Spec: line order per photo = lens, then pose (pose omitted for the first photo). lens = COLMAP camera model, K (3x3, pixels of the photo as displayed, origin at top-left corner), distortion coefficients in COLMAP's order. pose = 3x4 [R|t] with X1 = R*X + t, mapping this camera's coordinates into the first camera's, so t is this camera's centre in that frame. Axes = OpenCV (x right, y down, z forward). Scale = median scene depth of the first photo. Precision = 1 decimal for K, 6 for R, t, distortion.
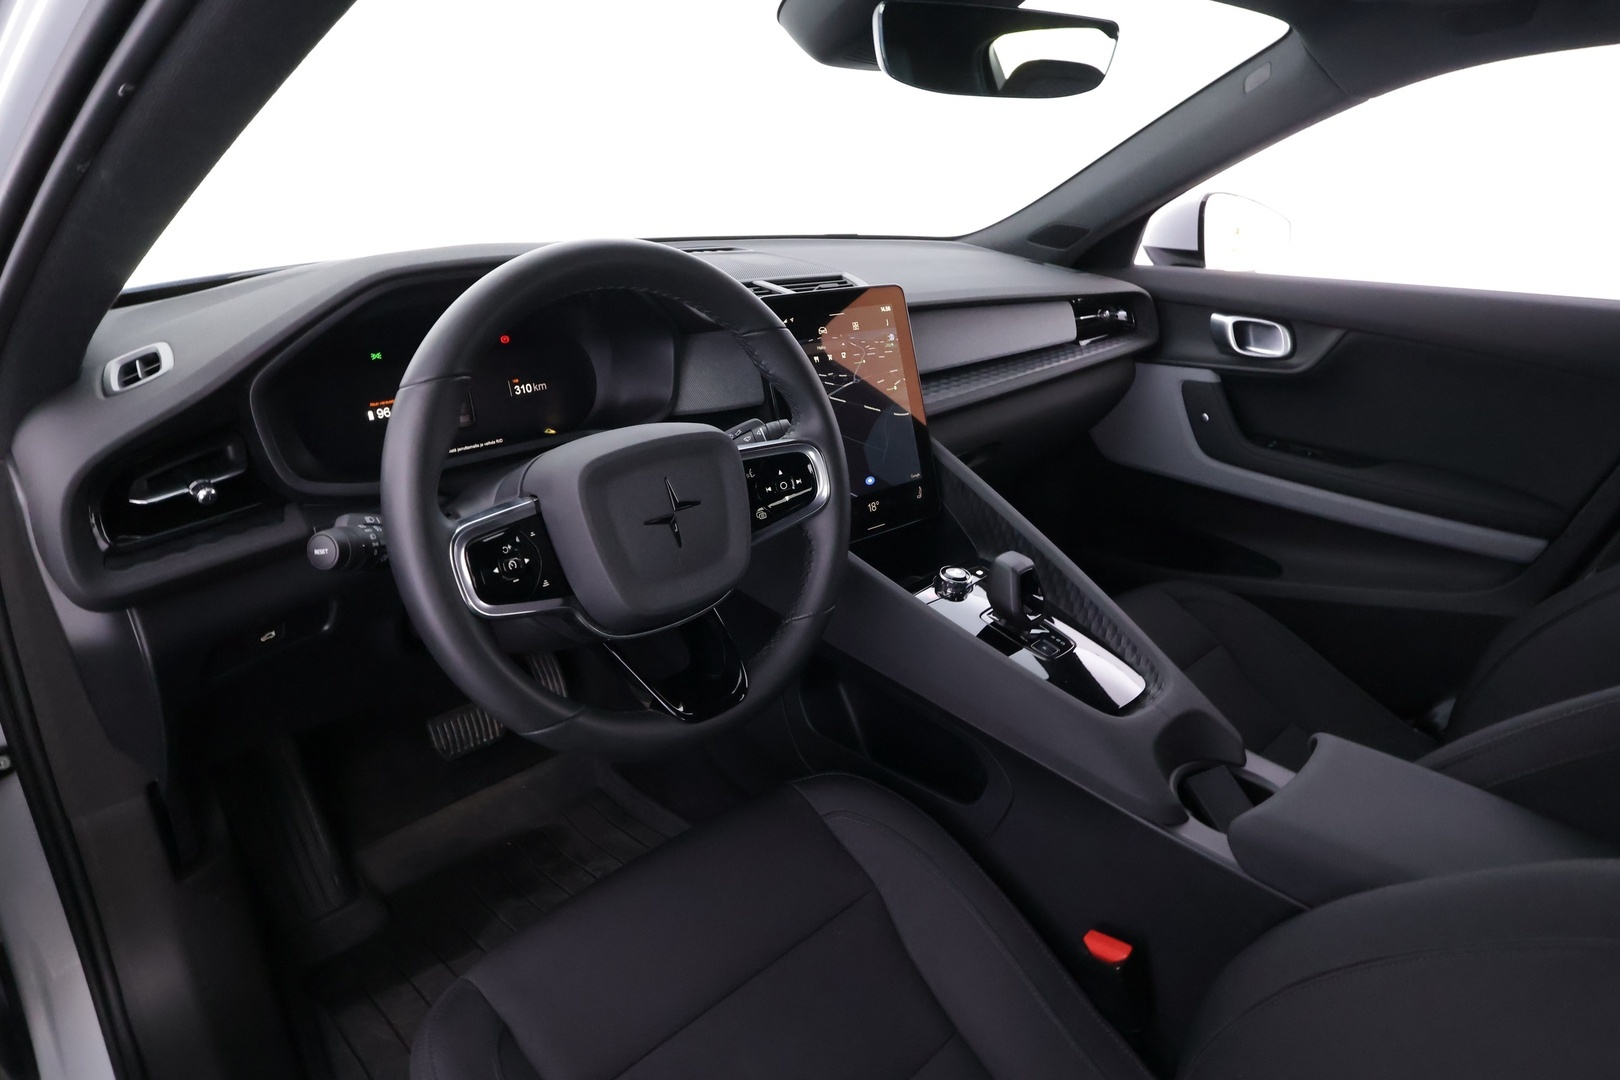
lens RADIAL K [[933.1, 0, 809.8], [0, 933.1, 537.6], [0, 0, 1]] dist [-0.001341, -0.001169]
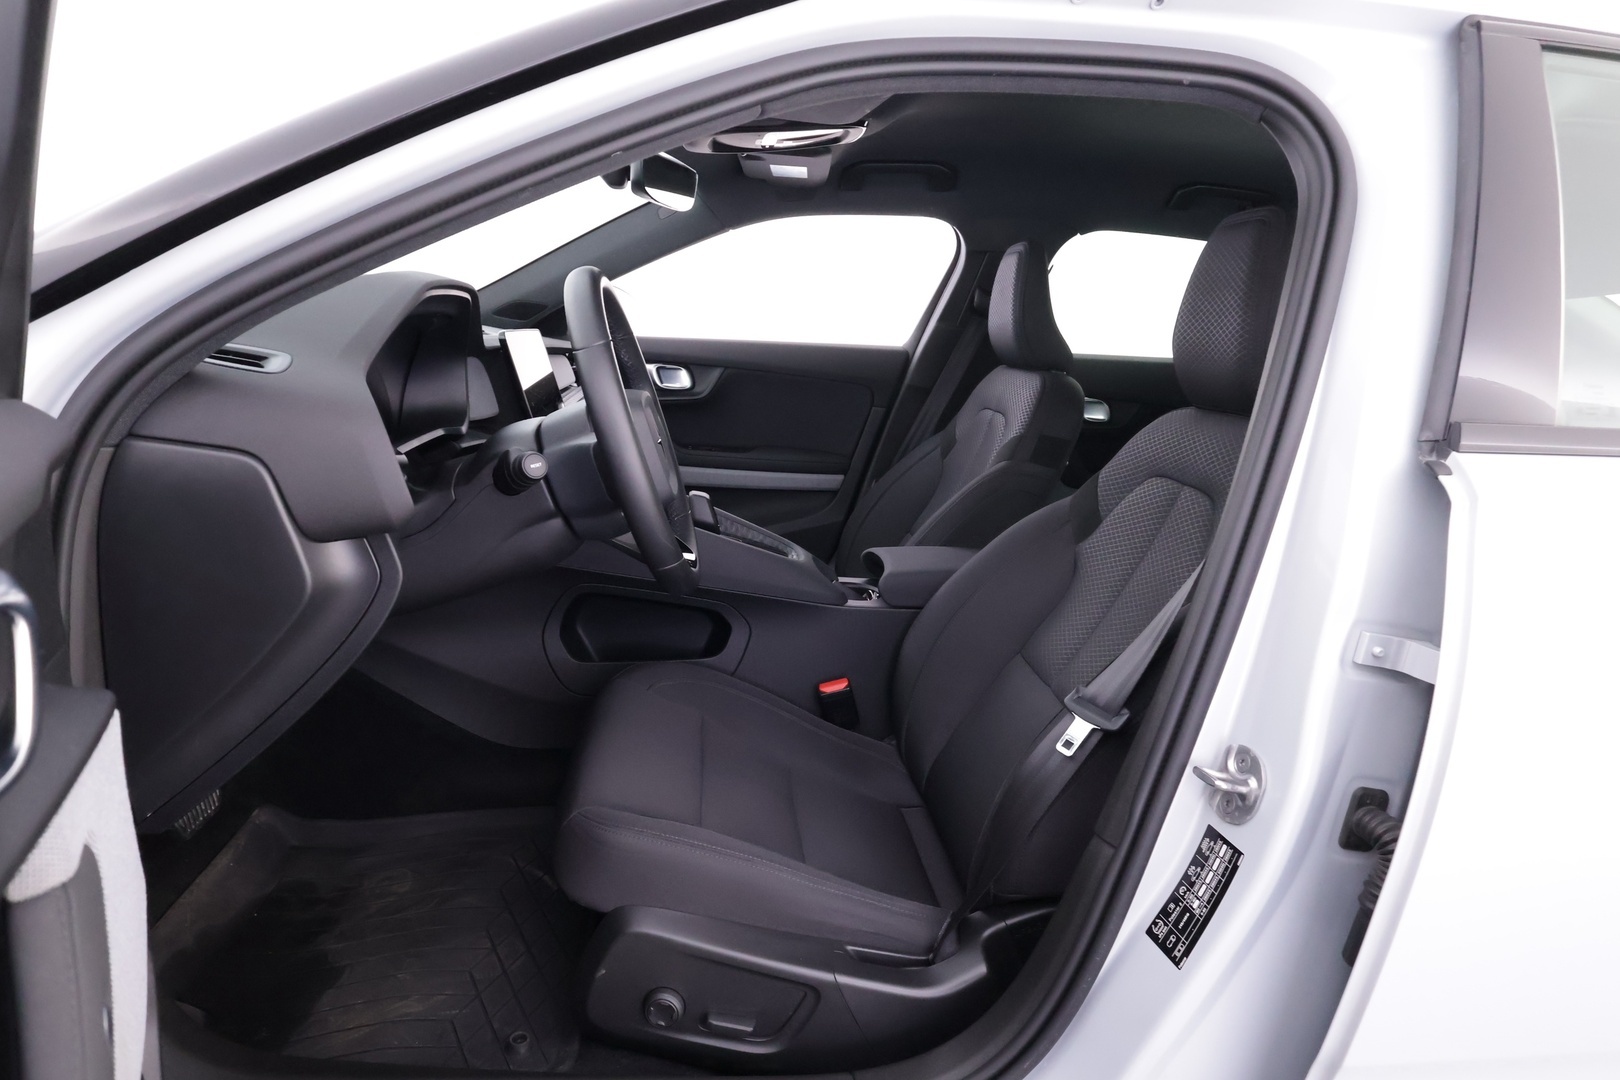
lens RADIAL K [[933.1, 0, 813.2], [0, 933.1, 539.0], [0, 0, 1]] dist [-0.001341, -0.001169]
pose [[0.619898, -0.162209, 0.767733, -0.618909], [0.254480, 0.967077, -0.001150, 0.105055], [-0.742271, 0.196086, 0.640768, -0.087698]]
